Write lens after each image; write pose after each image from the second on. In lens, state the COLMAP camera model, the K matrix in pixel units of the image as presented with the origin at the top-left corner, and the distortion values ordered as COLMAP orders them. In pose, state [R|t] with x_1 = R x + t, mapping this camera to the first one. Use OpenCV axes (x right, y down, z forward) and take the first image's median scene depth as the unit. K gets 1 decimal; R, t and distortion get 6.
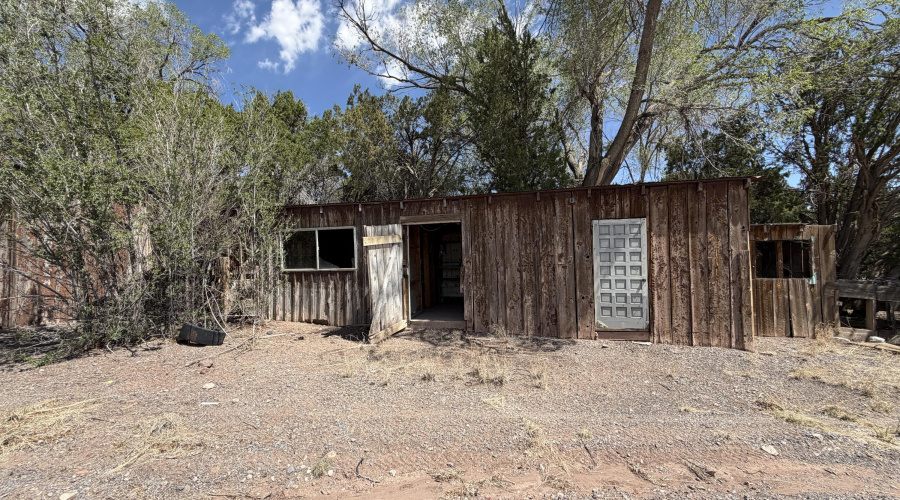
lens RADIAL K [[361.8, 0, 447.3], [0, 361.8, 280.4], [0, 0, 1]] dist [0.001739, 0.000079]
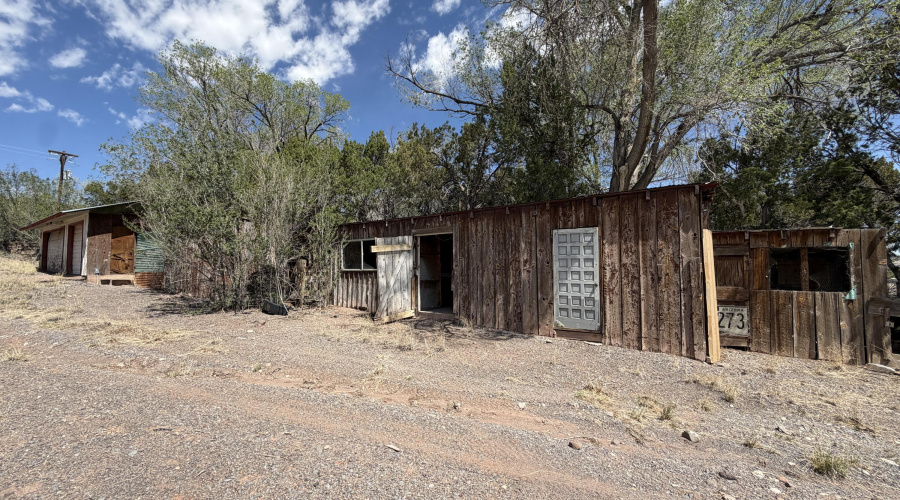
lens RADIAL K [[361.8, 0, 447.3], [0, 361.8, 280.4], [0, 0, 1]] dist [0.001739, 0.000079]
pose [[0.924685, 0.031814, -0.379401, 0.519887], [-0.040639, 0.999057, -0.015272, 0.019635], [0.378557, 0.029541, 0.925106, -0.151368]]
